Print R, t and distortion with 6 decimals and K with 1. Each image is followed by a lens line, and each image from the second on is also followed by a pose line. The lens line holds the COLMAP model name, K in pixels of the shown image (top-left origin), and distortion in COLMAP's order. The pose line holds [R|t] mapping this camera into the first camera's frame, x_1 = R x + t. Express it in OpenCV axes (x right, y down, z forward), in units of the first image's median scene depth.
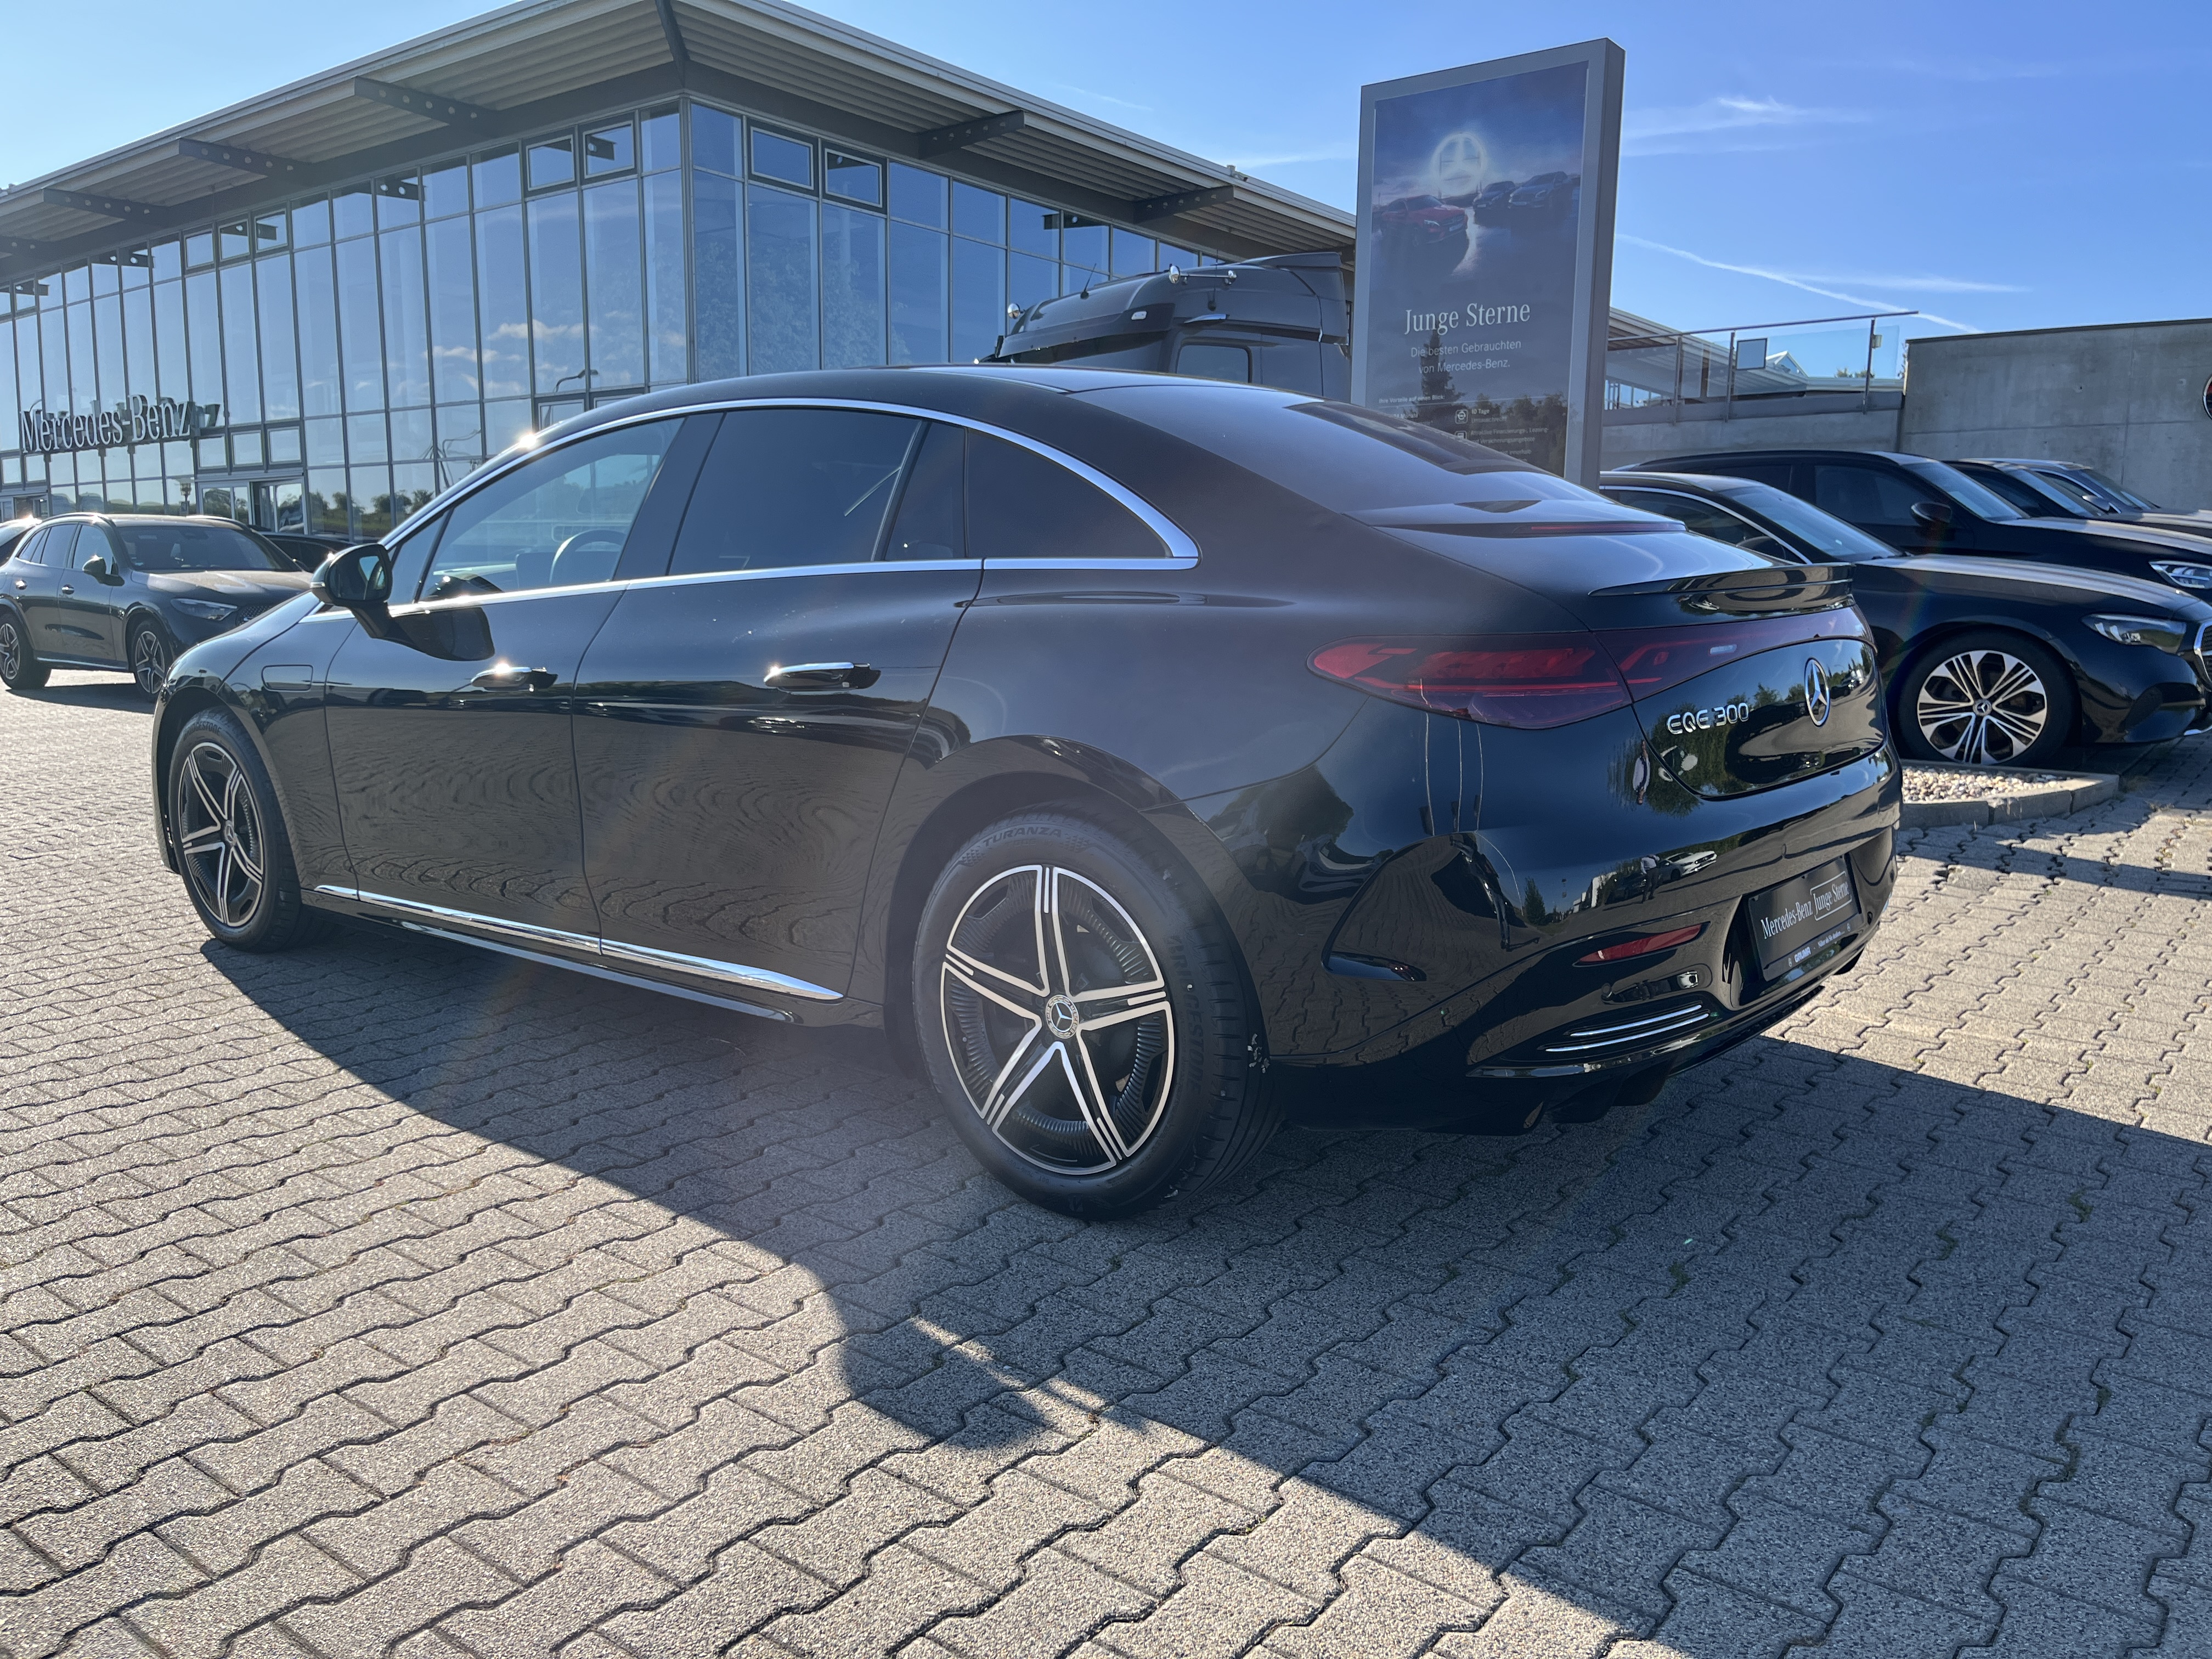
lens RADIAL K [[1631.5, 0, 1106.0], [0, 1631.5, 829.5], [0, 0, 1]] dist [0.075546, -0.105680]
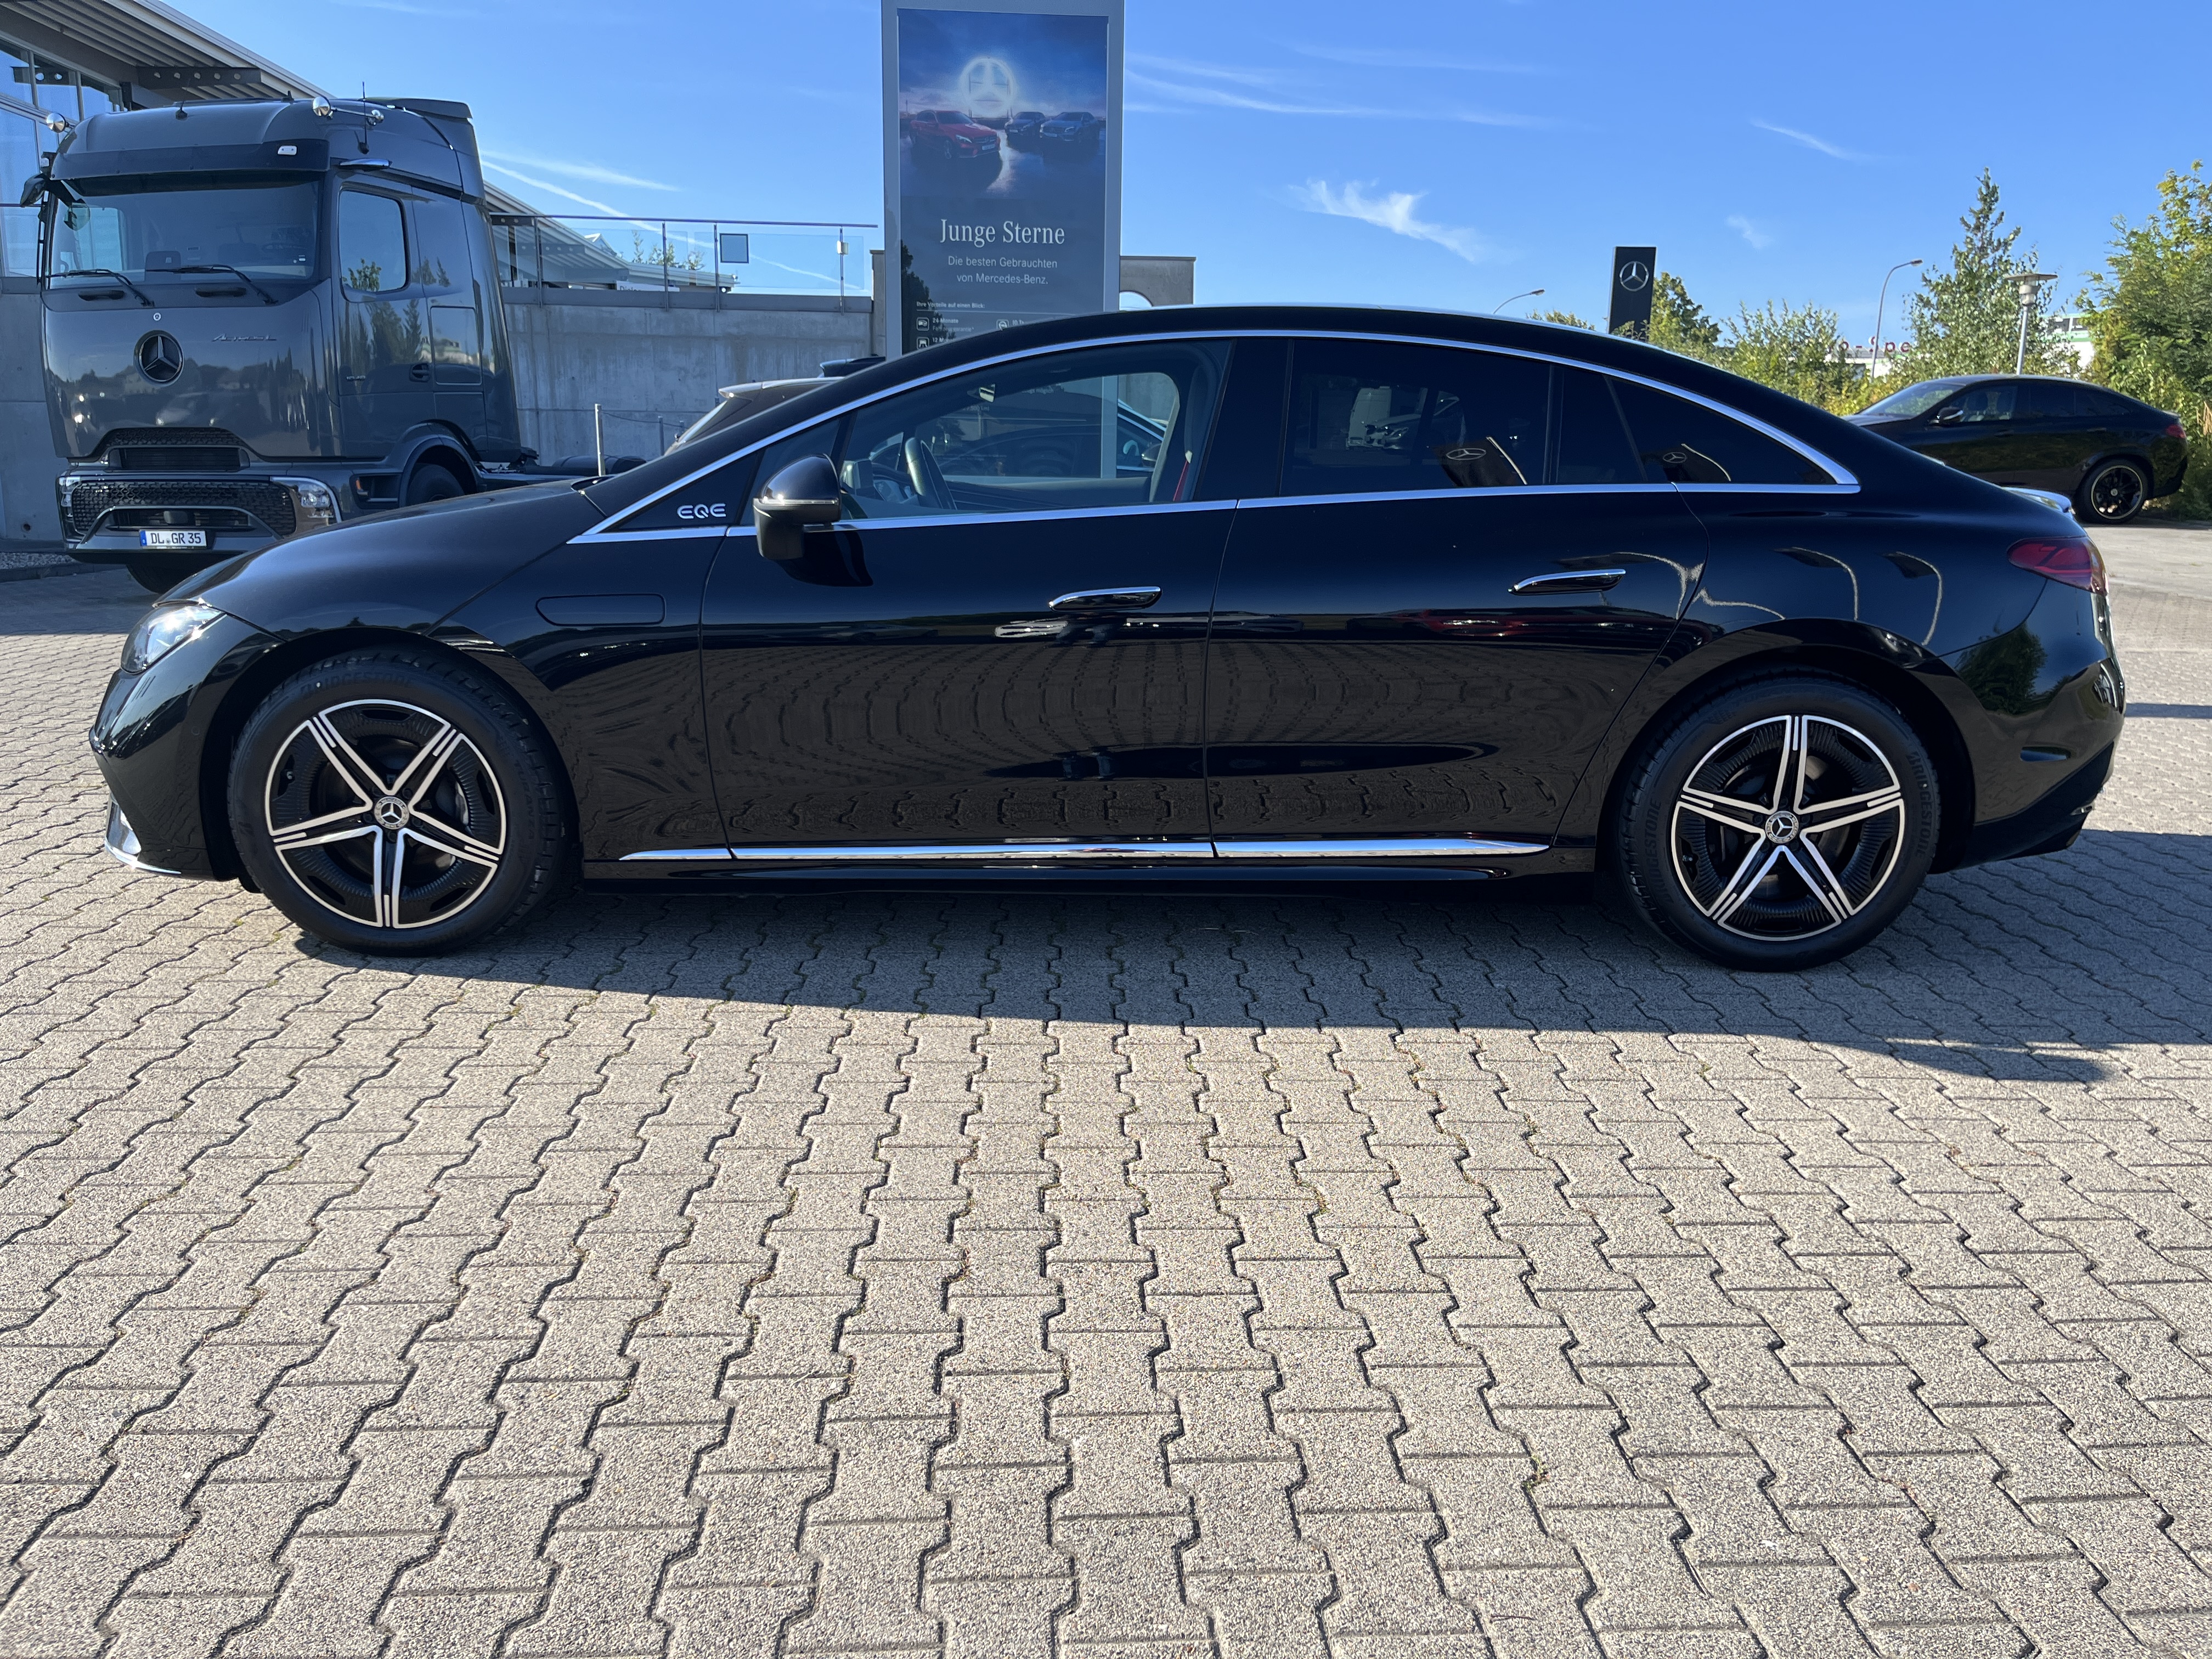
lens RADIAL K [[1622.3, 0, 1106.0], [0, 1622.3, 829.5], [0, 0, 1]] dist [0.030603, -0.006242]
pose [[0.773089, -0.132088, 0.620392, -0.974858], [0.086077, 0.990876, 0.103705, -0.053858], [-0.628430, -0.026772, 0.777405, 0.225399]]
